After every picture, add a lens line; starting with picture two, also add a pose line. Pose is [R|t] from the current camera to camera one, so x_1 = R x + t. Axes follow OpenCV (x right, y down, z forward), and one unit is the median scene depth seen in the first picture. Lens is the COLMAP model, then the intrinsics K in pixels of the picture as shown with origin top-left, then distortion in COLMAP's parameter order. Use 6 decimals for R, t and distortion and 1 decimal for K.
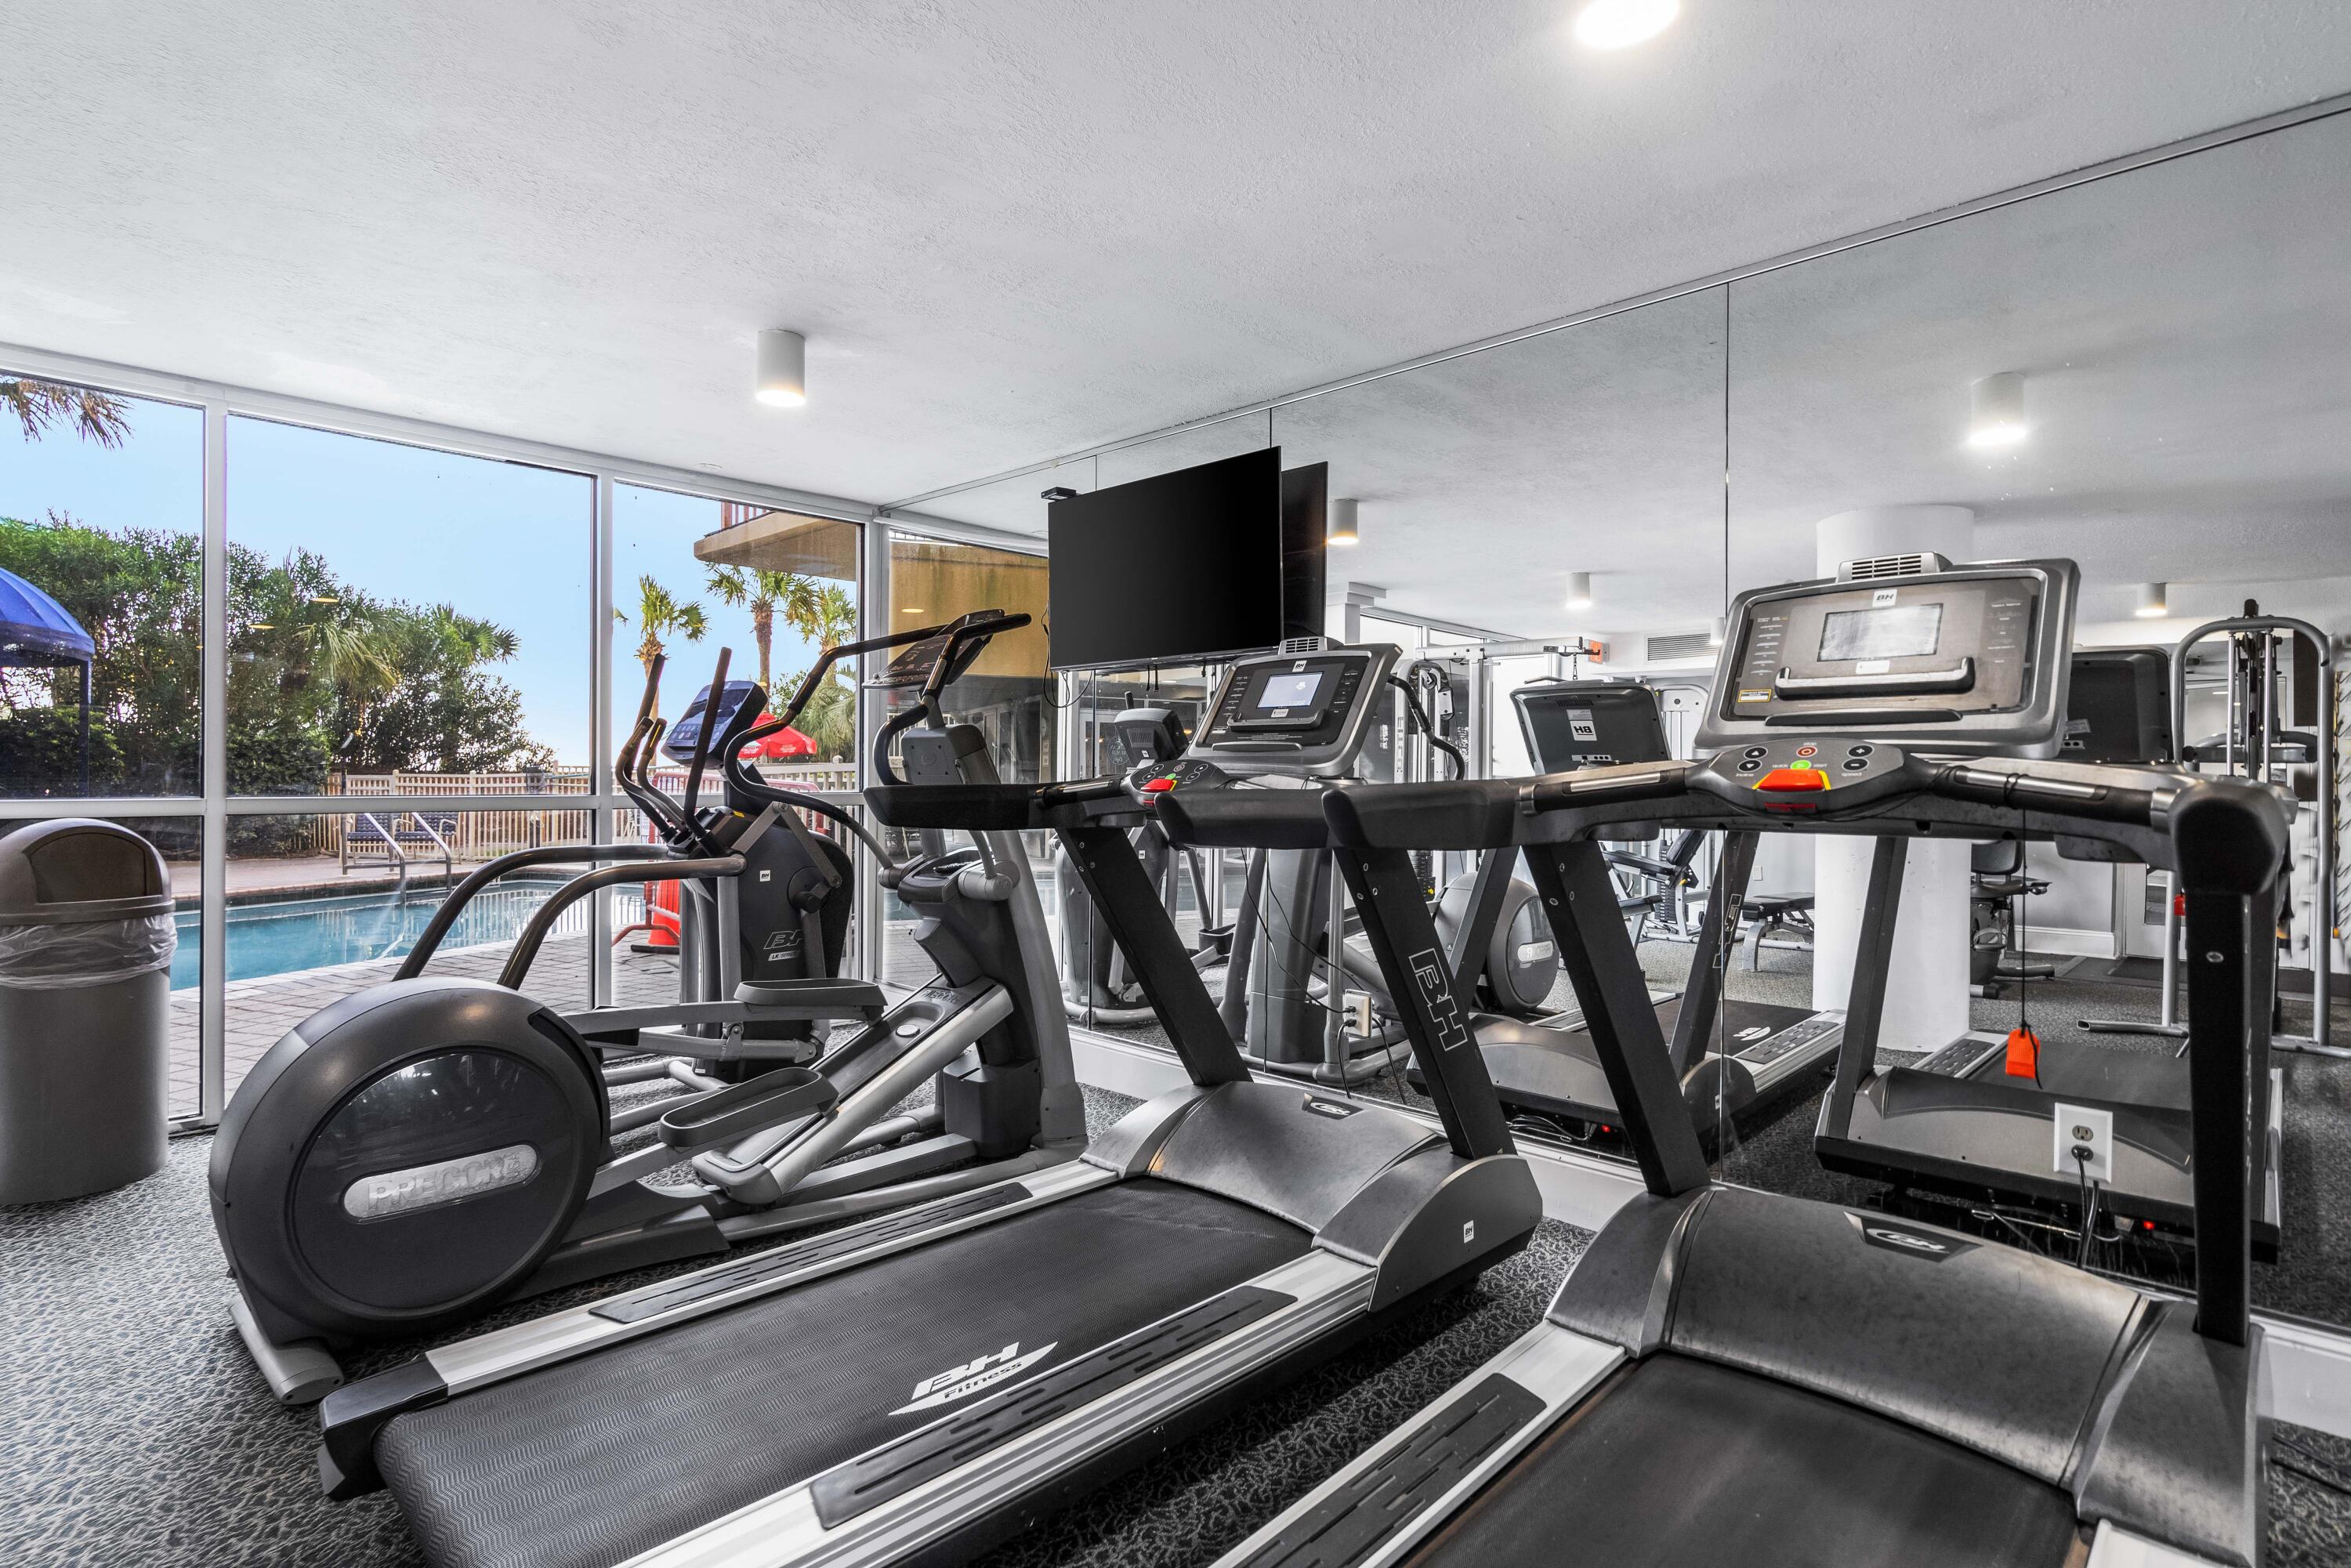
lens RADIAL K [[1172.2, 0, 1174.4], [0, 1172.2, 790.0], [0, 0, 1]] dist [0.004104, -0.000837]
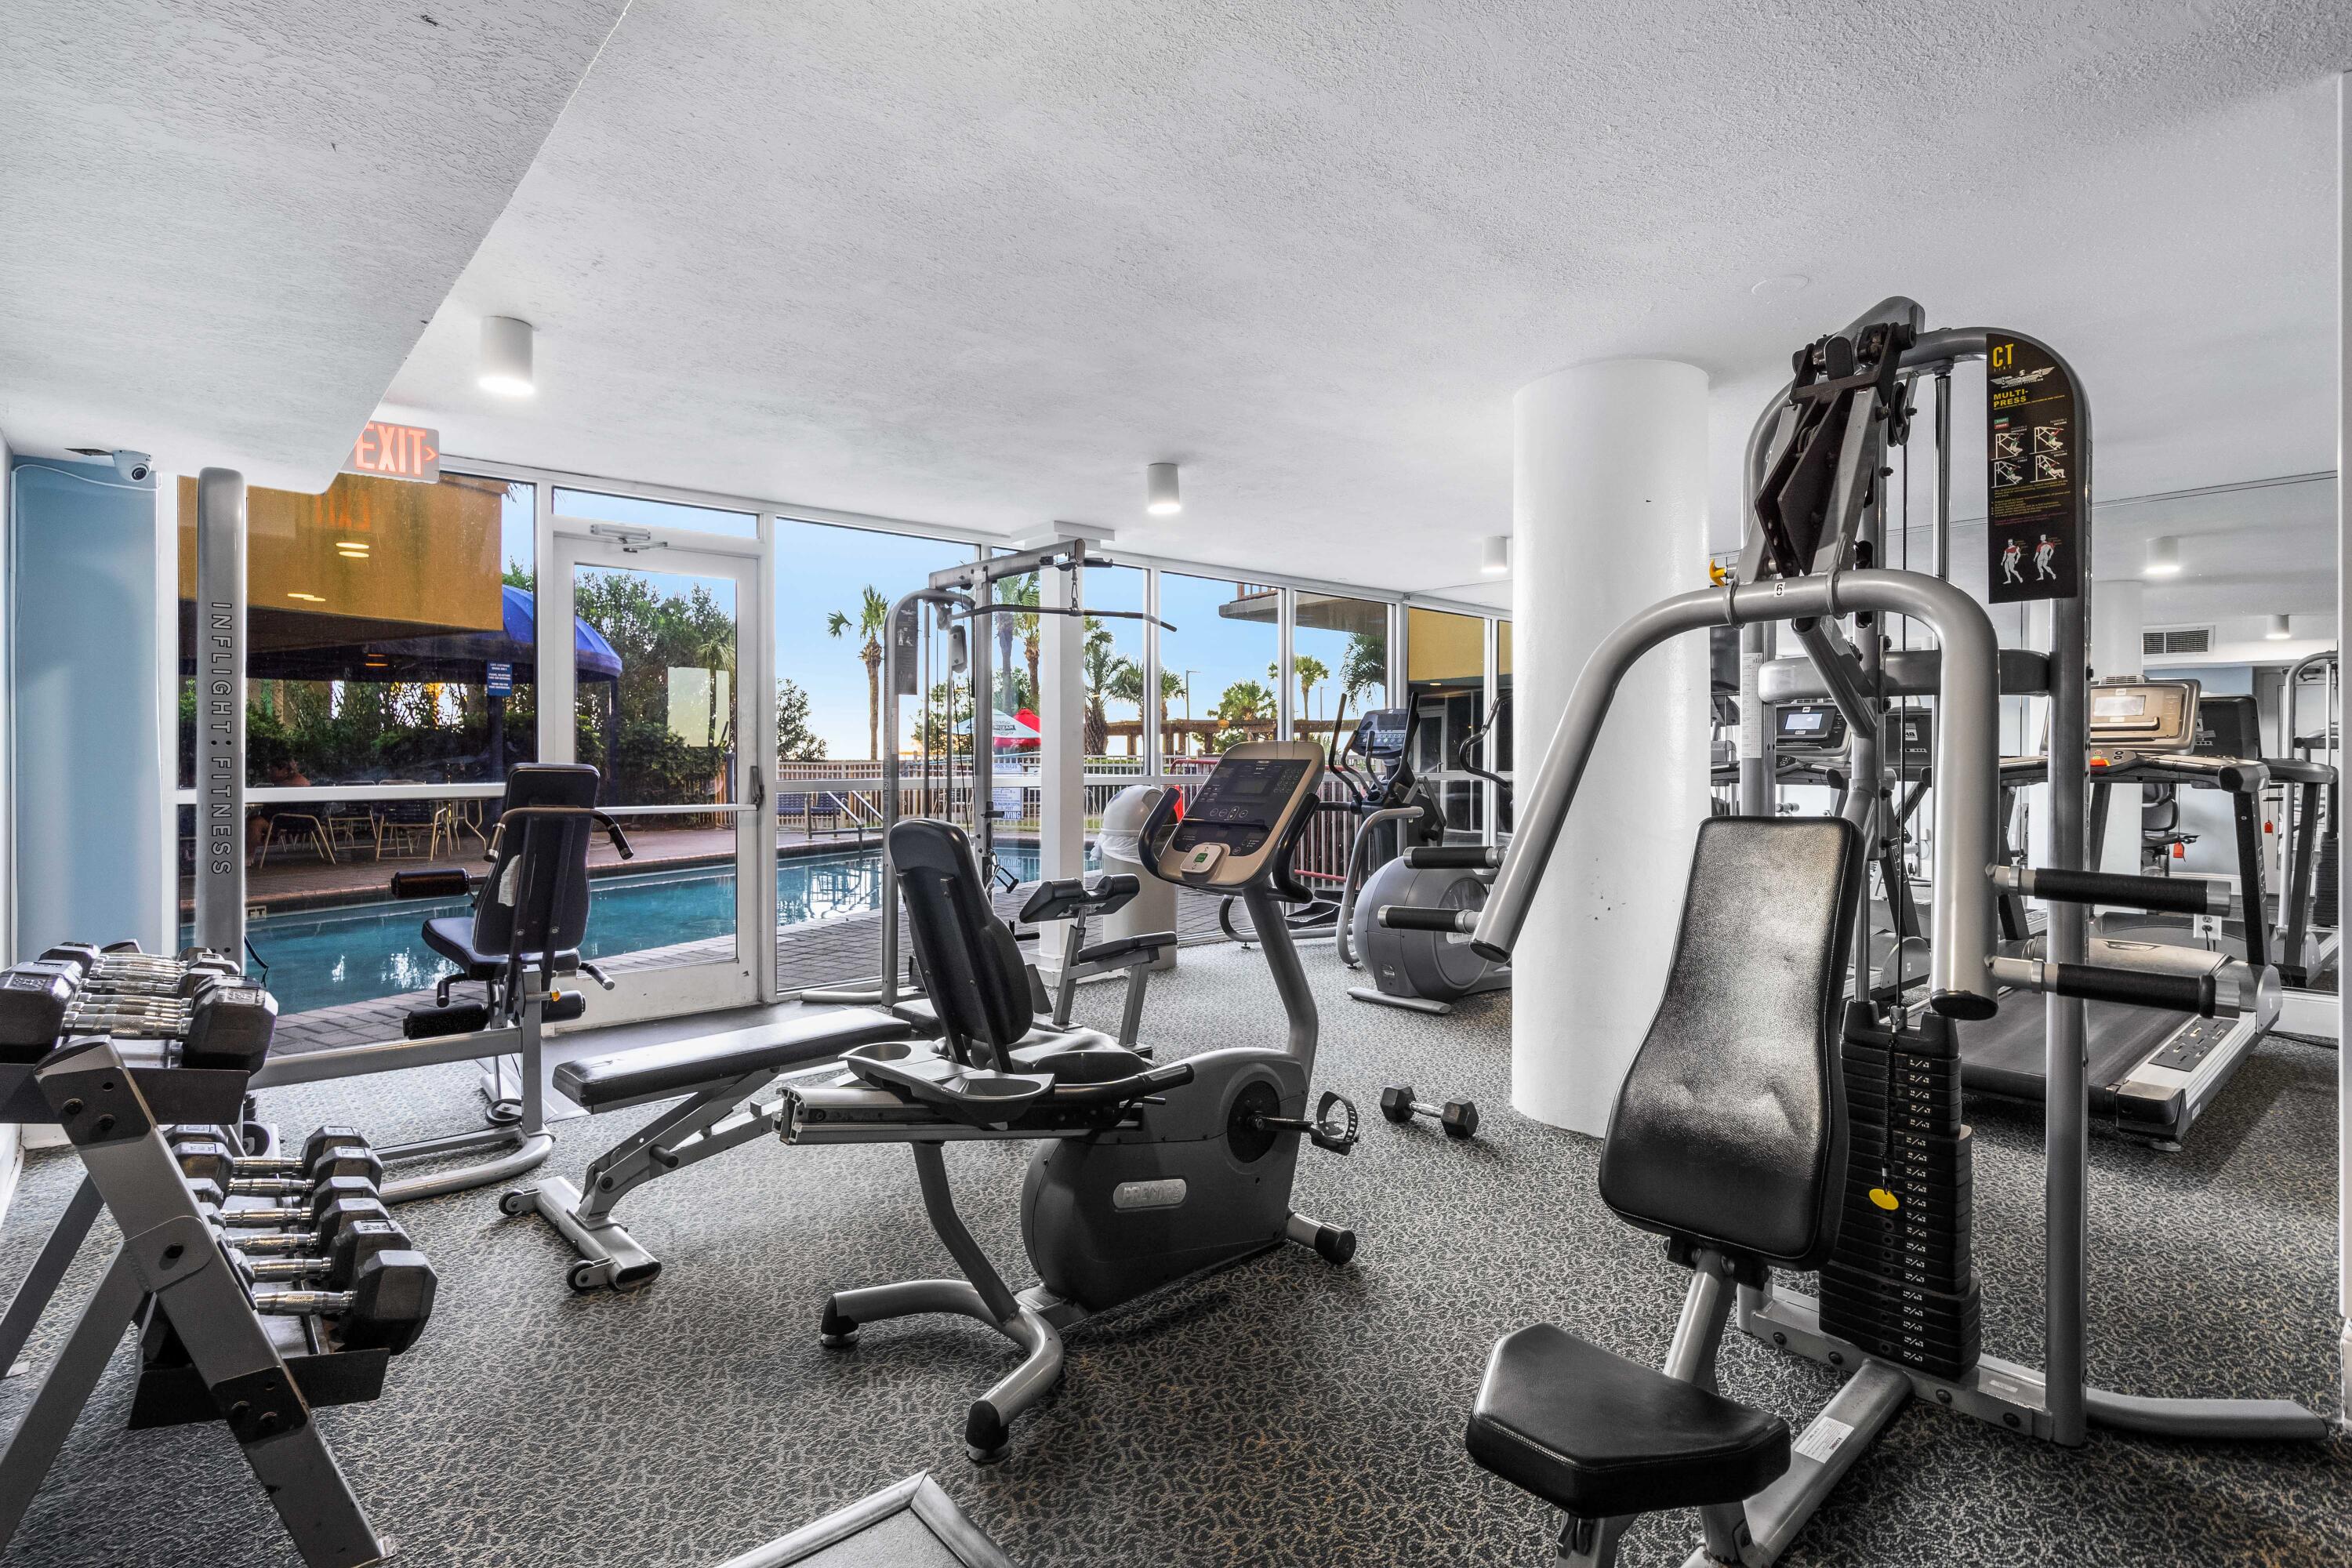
lens RADIAL K [[1172.7, 0, 1176.9], [0, 1172.7, 769.3], [0, 0, 1]] dist [0.004104, -0.000837]
pose [[0.997023, -0.002501, -0.077058, -0.375402], [0.002014, 0.999978, -0.006396, 0.005362], [0.077072, 0.006221, 0.997006, -0.514364]]
